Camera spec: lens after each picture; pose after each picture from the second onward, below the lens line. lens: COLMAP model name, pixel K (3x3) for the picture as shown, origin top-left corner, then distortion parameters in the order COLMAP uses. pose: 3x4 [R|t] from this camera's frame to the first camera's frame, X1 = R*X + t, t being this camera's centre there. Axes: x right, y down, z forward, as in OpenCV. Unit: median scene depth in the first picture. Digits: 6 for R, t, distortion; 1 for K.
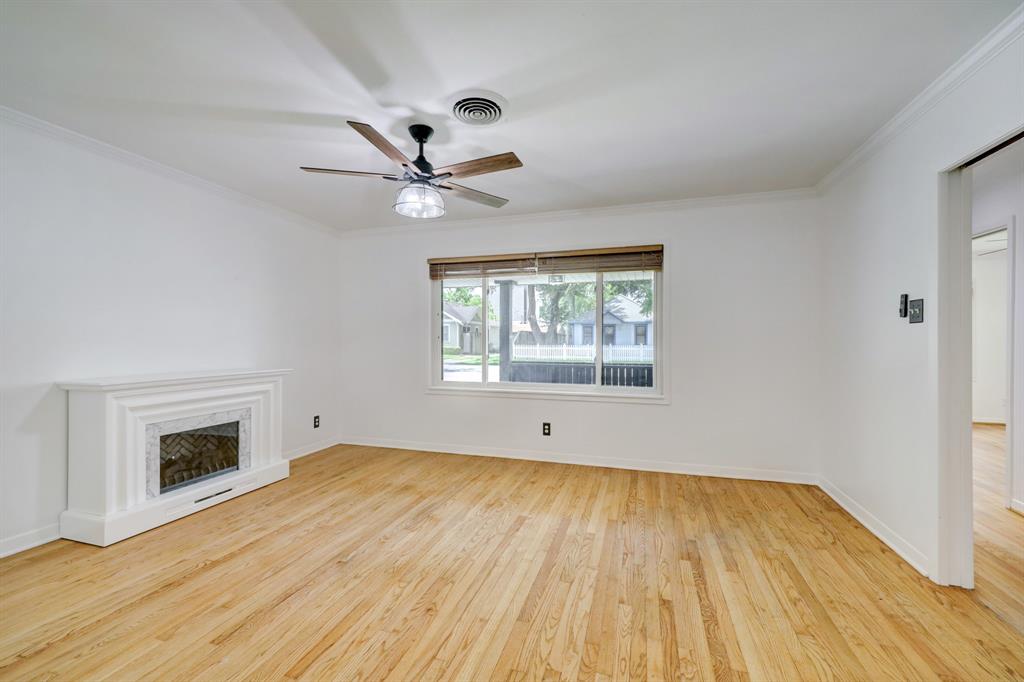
lens RADIAL K [[418.6, 0, 521.1], [0, 418.6, 337.8], [0, 0, 1]] dist [-0.002780, 0.000453]
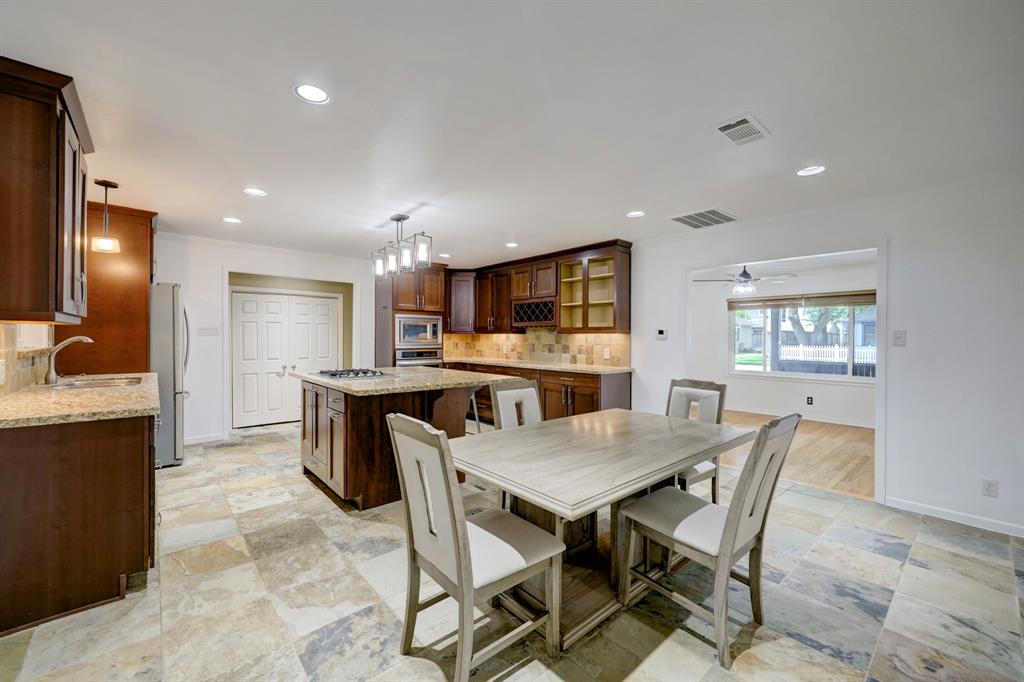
lens RADIAL K [[418.6, 0, 516.7], [0, 418.6, 335.7], [0, 0, 1]] dist [-0.002780, 0.000453]
pose [[0.849397, 0.003009, -0.527747, -0.077534], [-0.002247, 0.999995, 0.002085, -0.061433], [0.527750, -0.000585, 0.849399, -1.501247]]
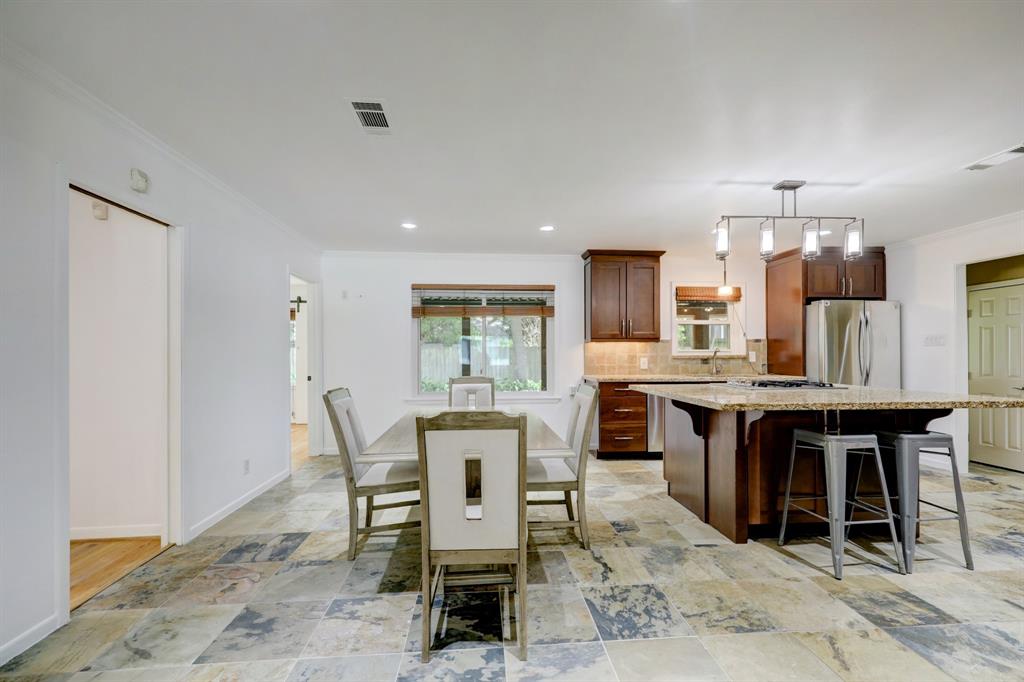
lens RADIAL K [[418.6, 0, 502.8], [0, 418.6, 356.2], [0, 0, 1]] dist [-0.002780, 0.000453]
pose [[-0.940559, 0.002693, -0.339619, -0.102480], [0.004538, 0.999979, -0.004639, -0.014657], [0.339599, -0.005905, -0.940552, 0.242860]]
